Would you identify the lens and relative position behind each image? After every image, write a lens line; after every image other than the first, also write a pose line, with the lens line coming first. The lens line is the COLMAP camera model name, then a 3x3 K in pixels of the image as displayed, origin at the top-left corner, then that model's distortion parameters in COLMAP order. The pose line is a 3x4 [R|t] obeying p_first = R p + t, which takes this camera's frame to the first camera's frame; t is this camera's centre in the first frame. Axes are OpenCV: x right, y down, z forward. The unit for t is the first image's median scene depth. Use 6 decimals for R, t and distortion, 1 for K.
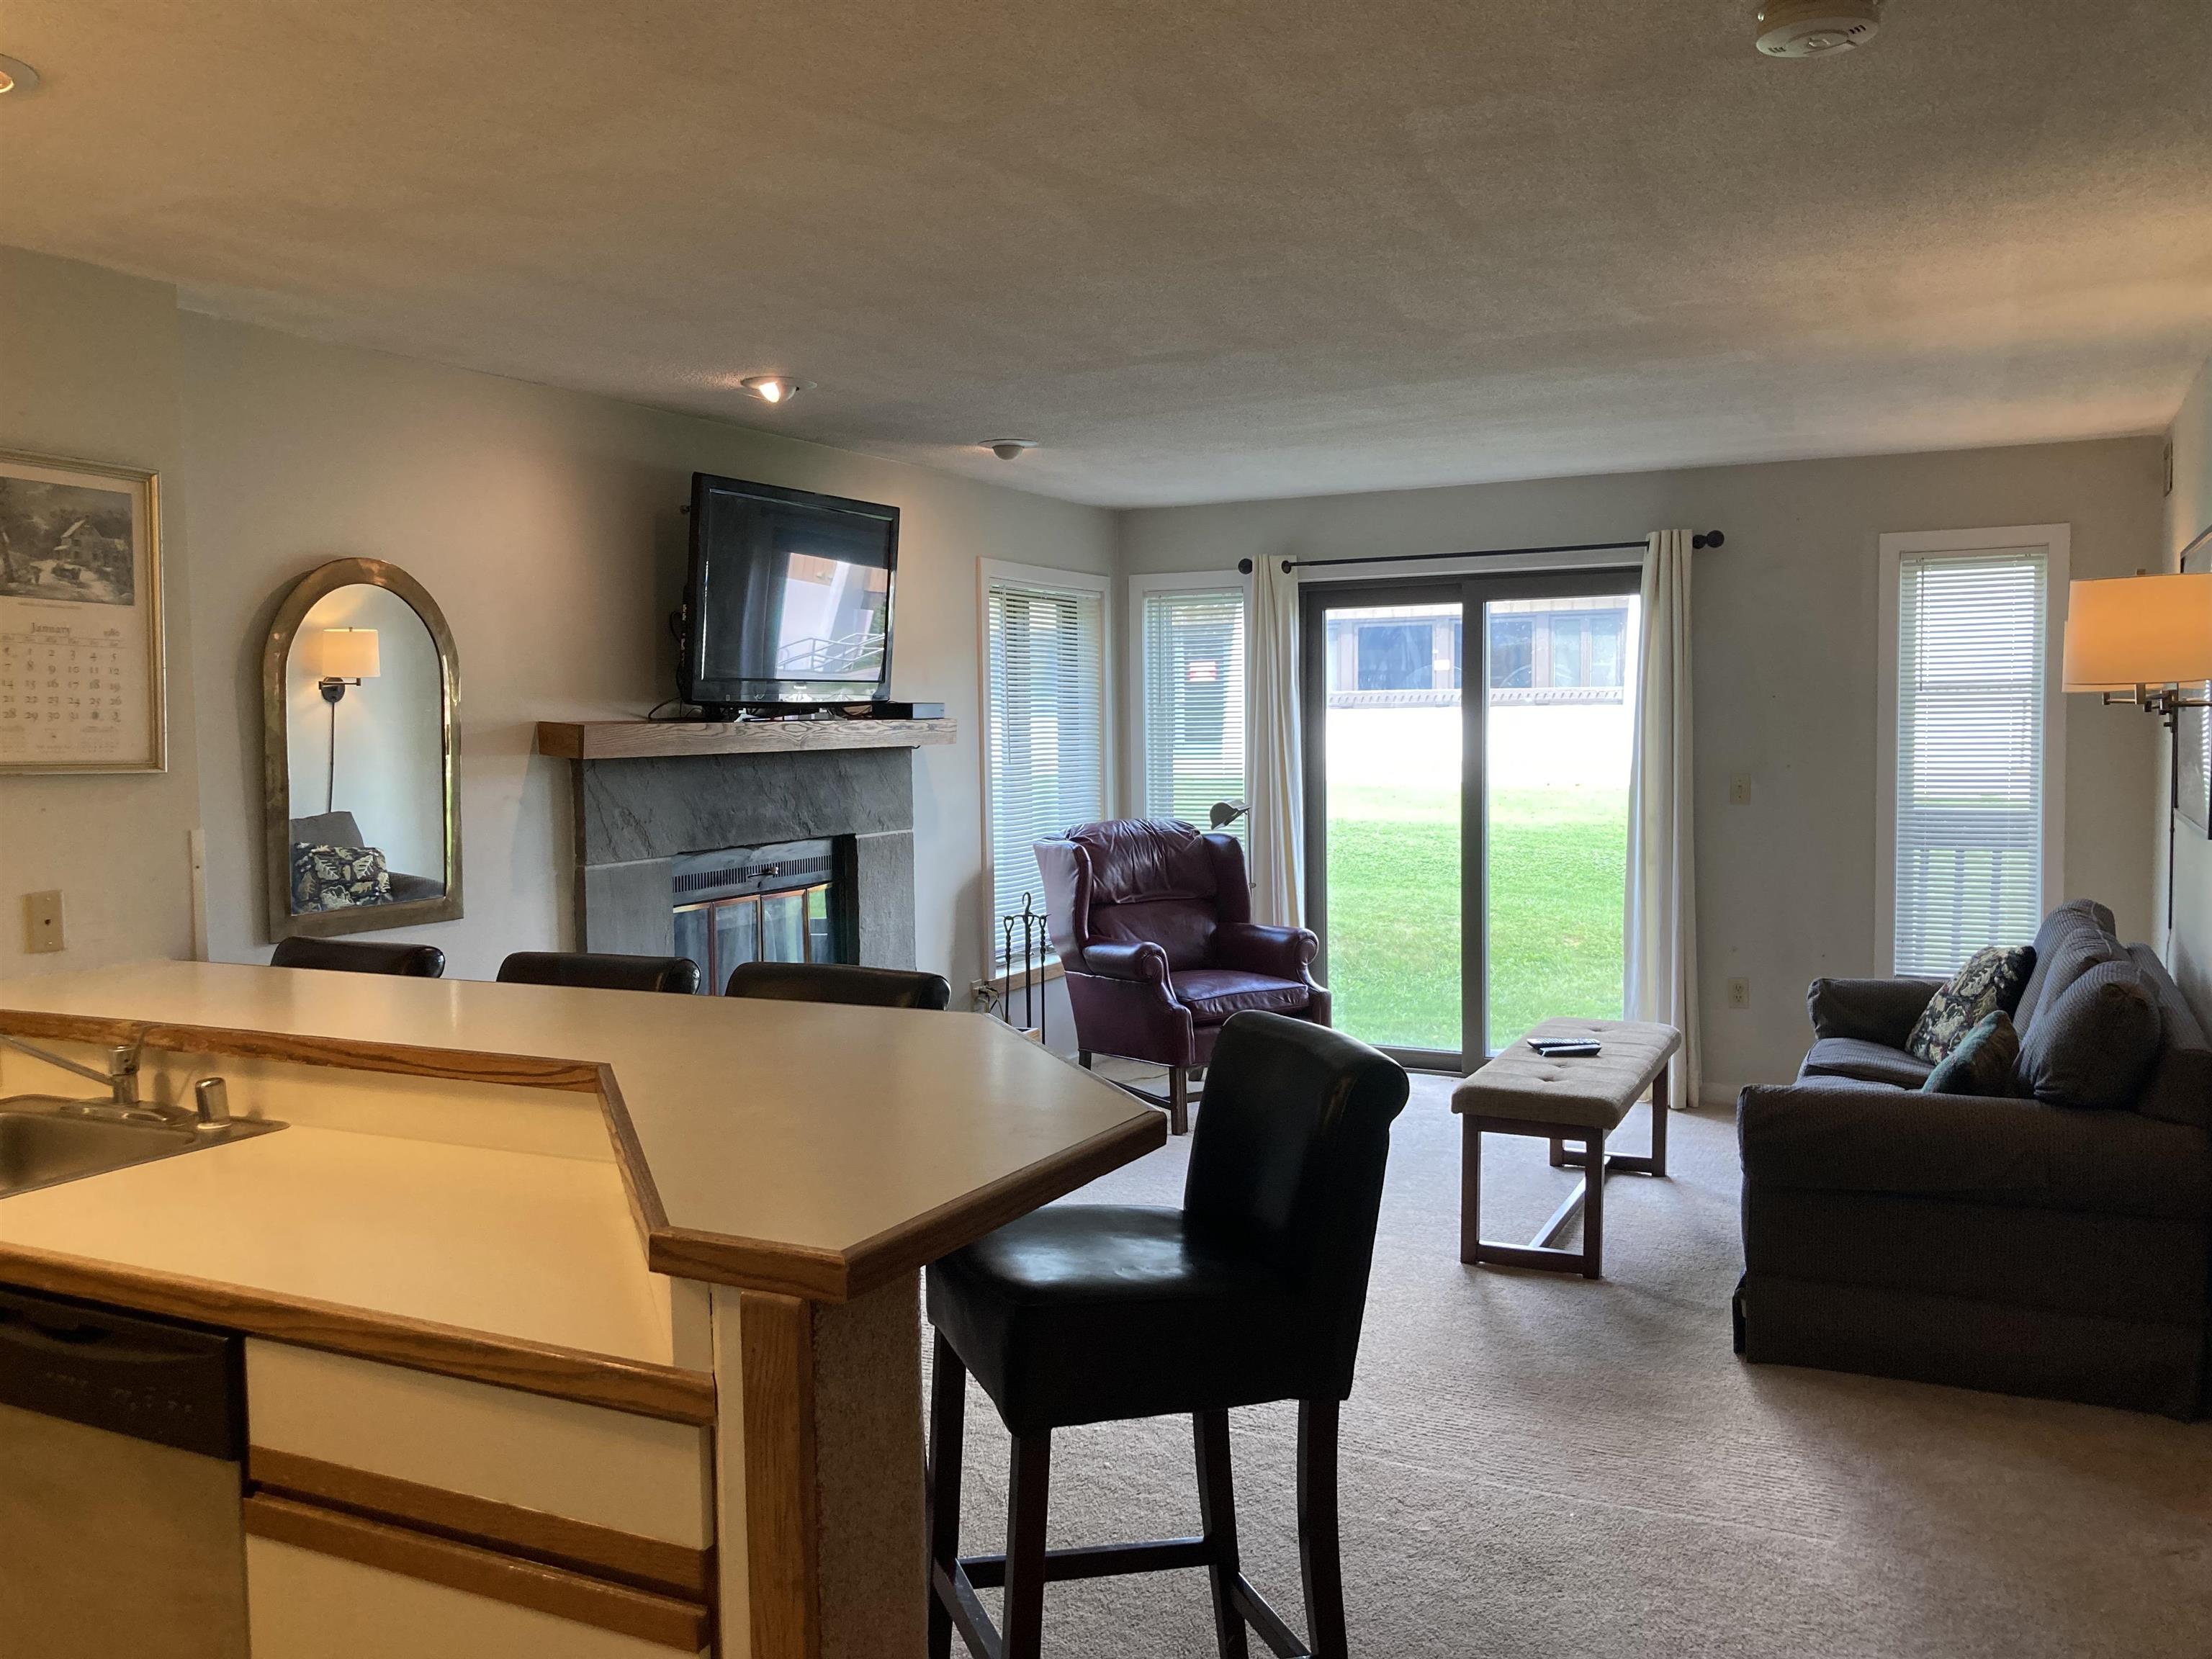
lens RADIAL K [[1762.5, 0, 1106.0], [0, 1762.5, 829.5], [0, 0, 1]] dist [0.005955, -0.003444]
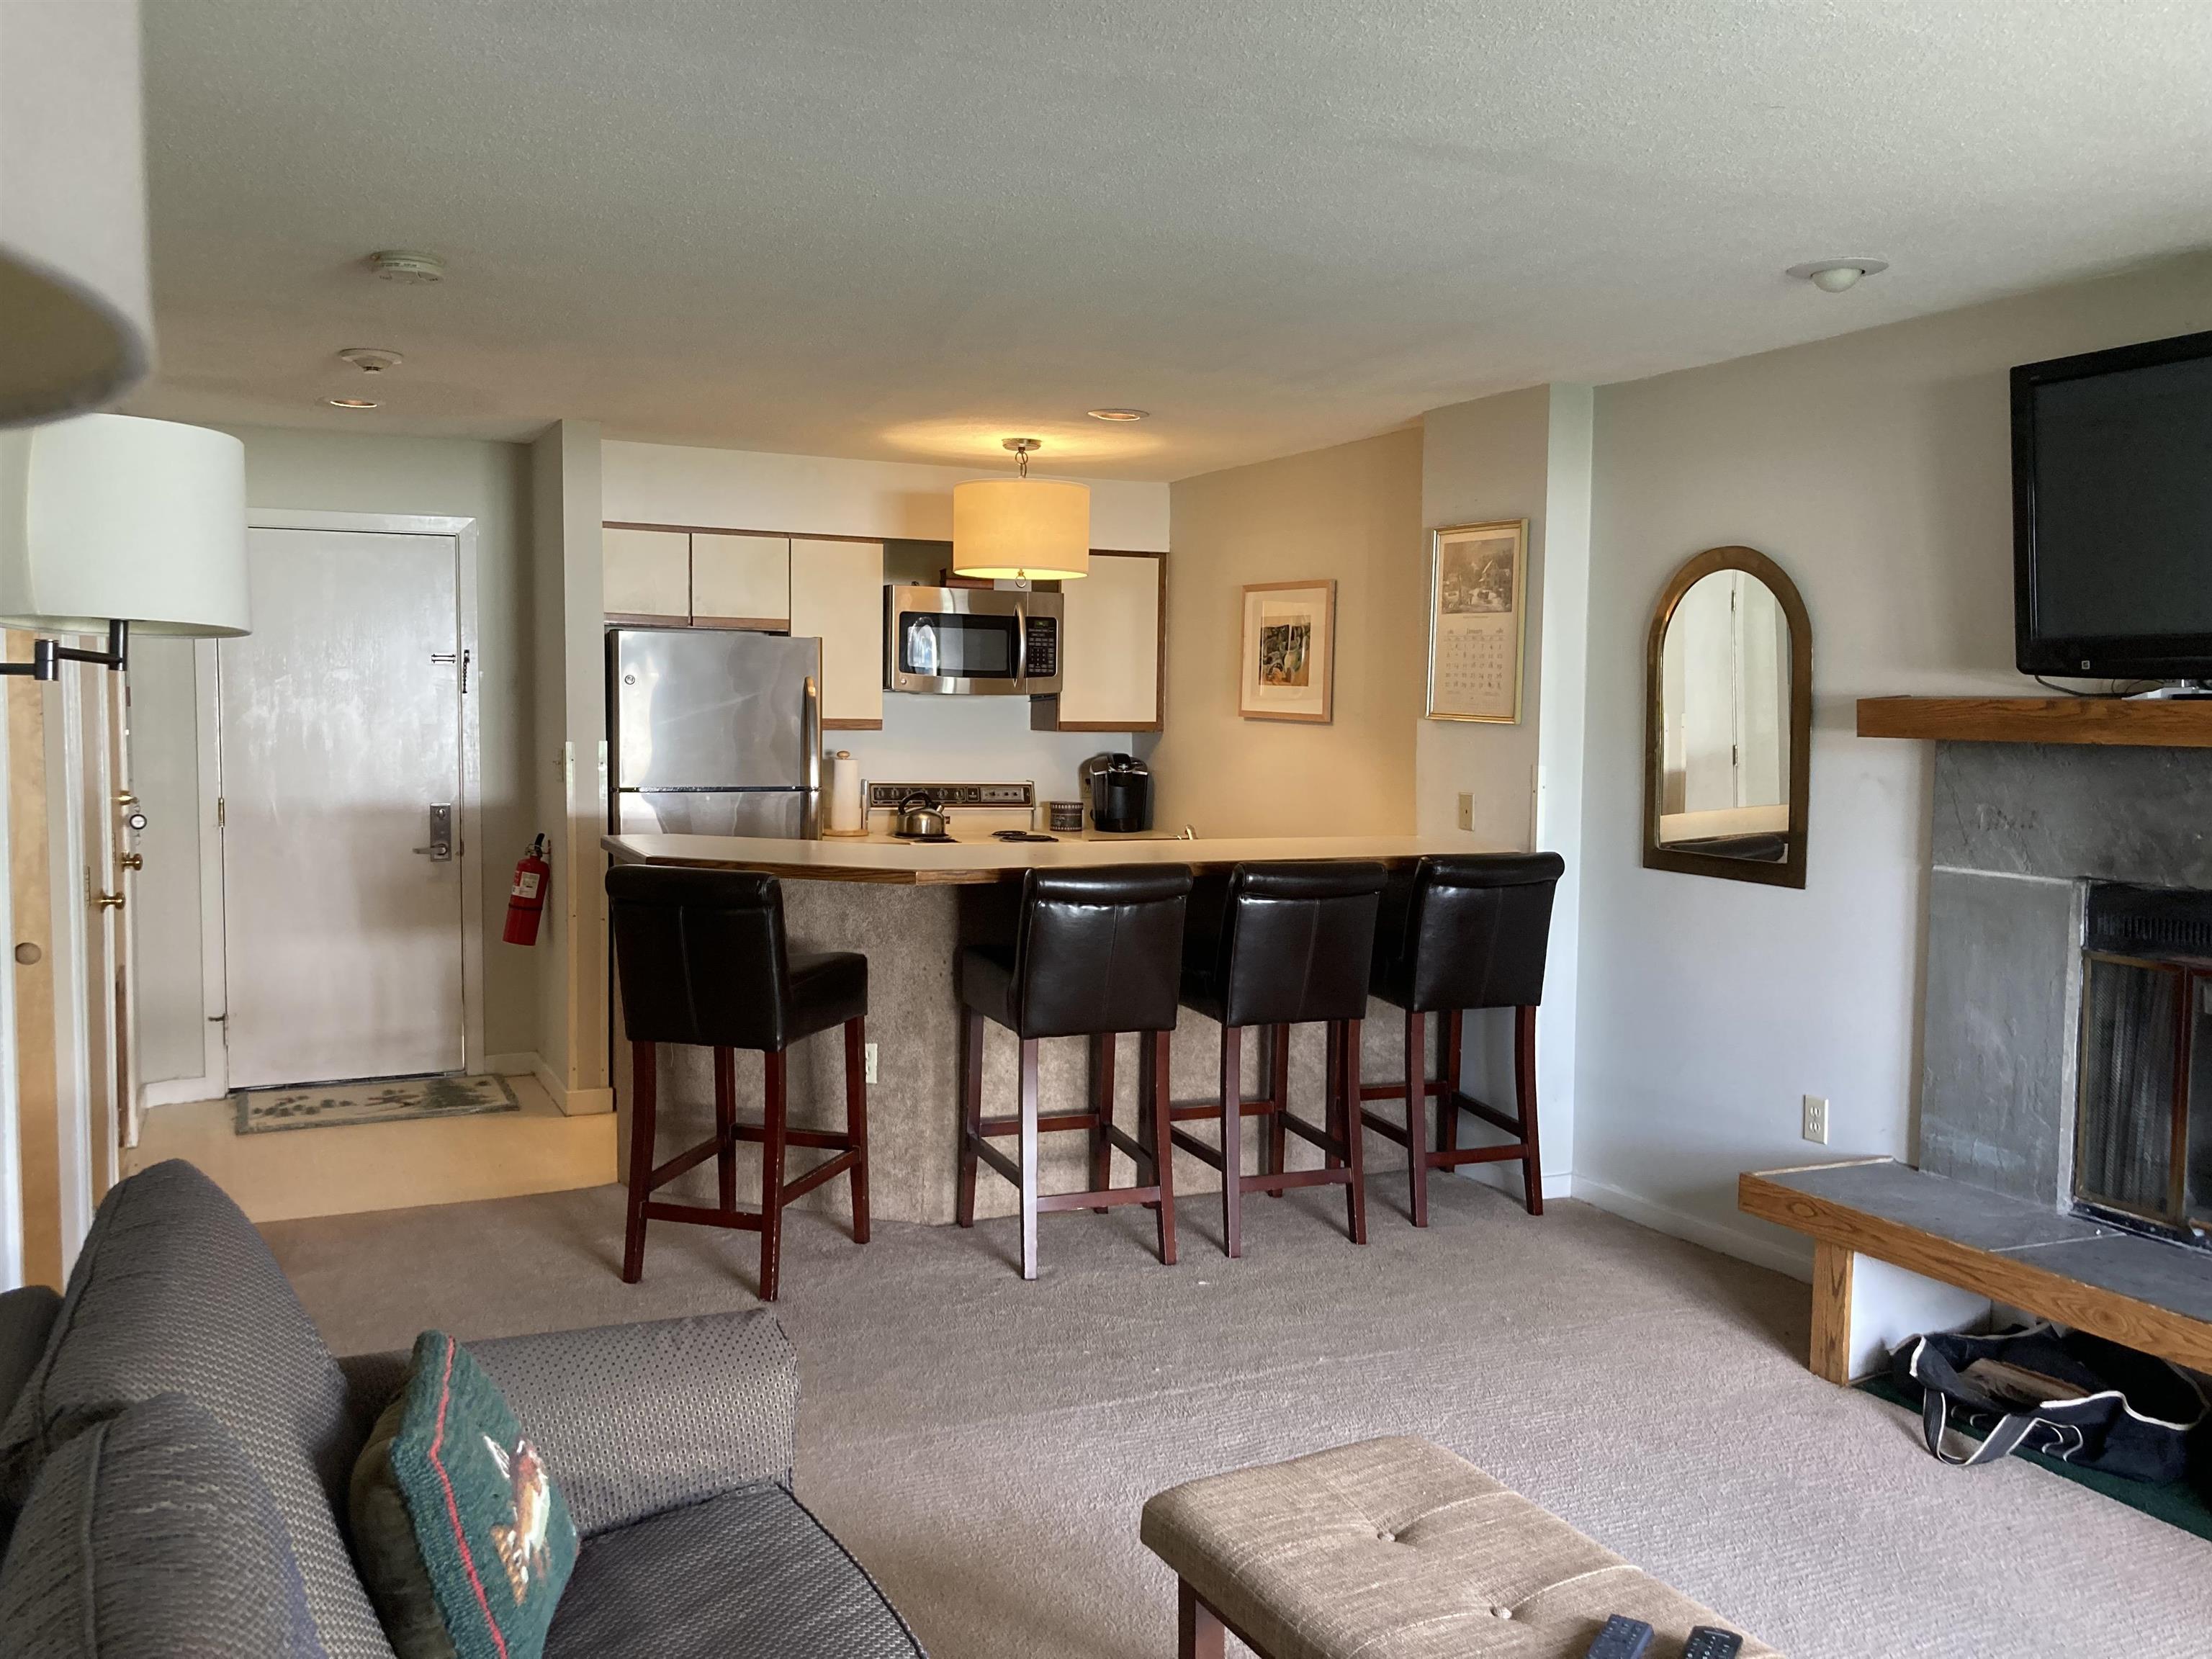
lens RADIAL K [[1818.4, 0, 1106.0], [0, 1818.4, 829.5], [0, 0, 1]] dist [-0.005189, 0.001343]
pose [[-0.613175, 0.056769, -0.787905, 0.473967], [-0.060647, 0.991087, 0.118606, -0.056293], [0.787616, 0.120511, -0.604267, 0.896684]]
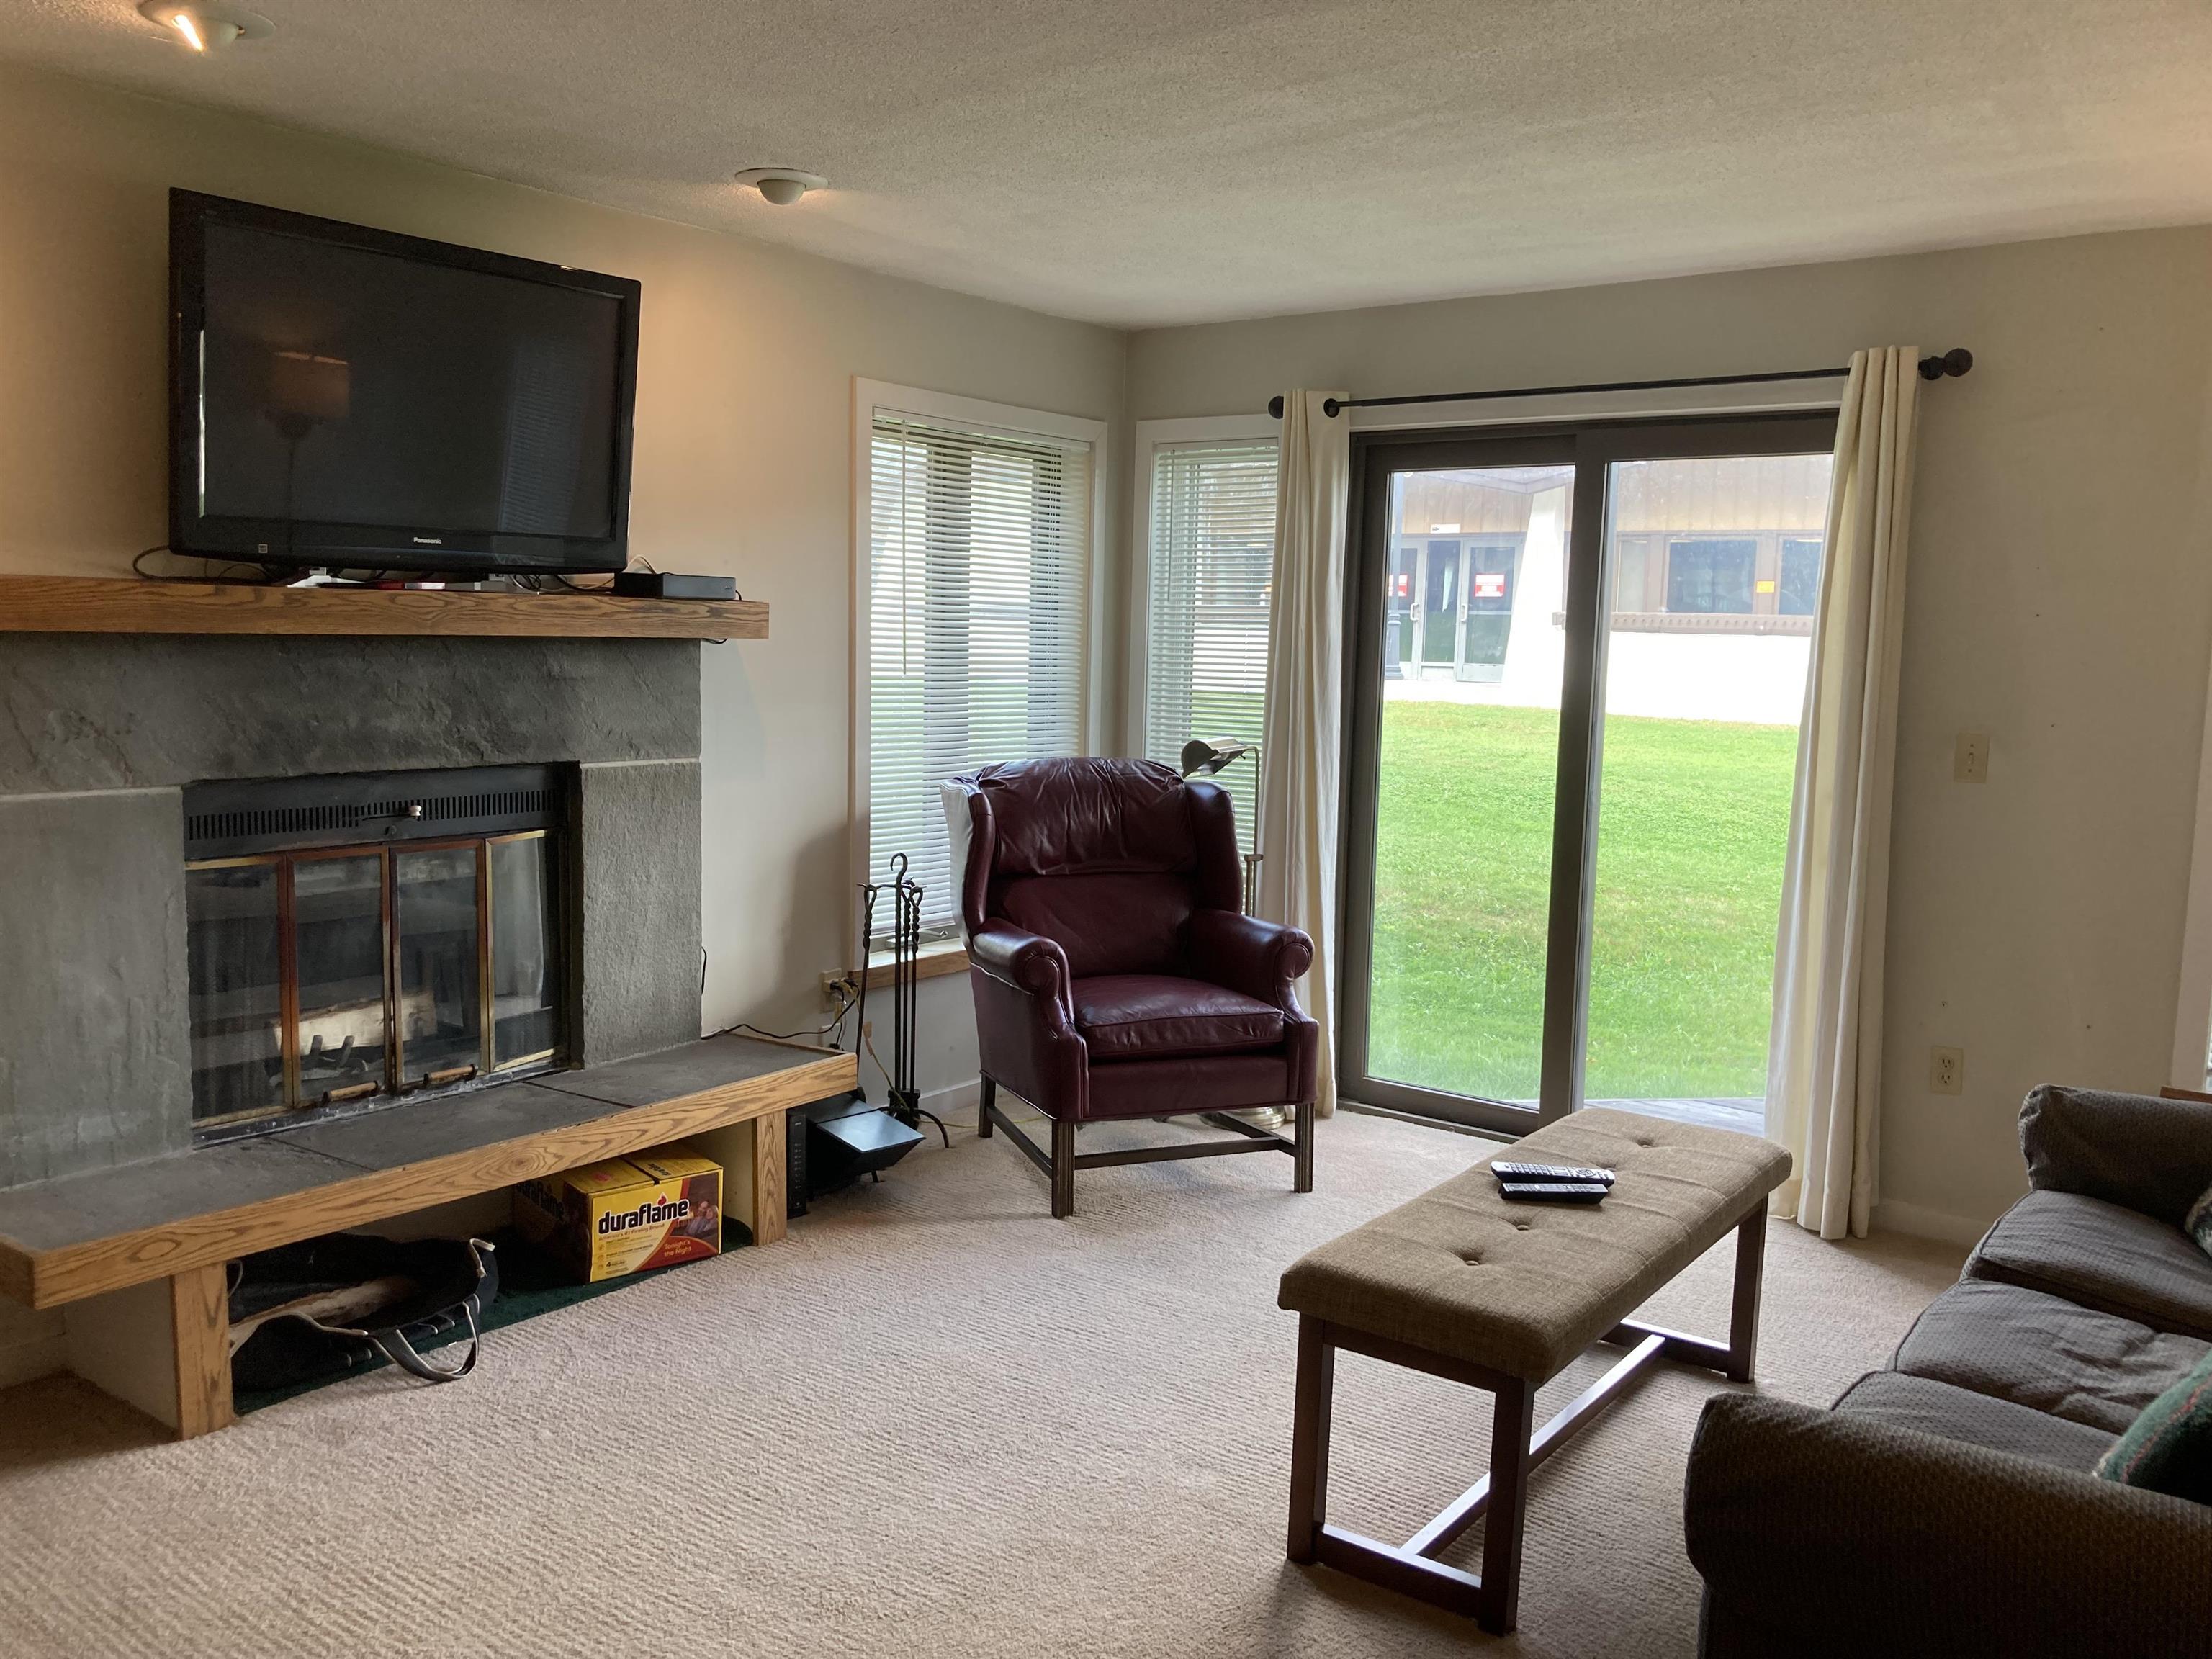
lens RADIAL K [[1818.4, 0, 1106.0], [0, 1818.4, 829.5], [0, 0, 1]] dist [-0.005189, 0.001343]
pose [[0.983534, 0.056815, -0.171562, 0.170230], [-0.048875, 0.997545, 0.050162, -0.015440], [0.173990, -0.040951, 0.983896, 0.303517]]
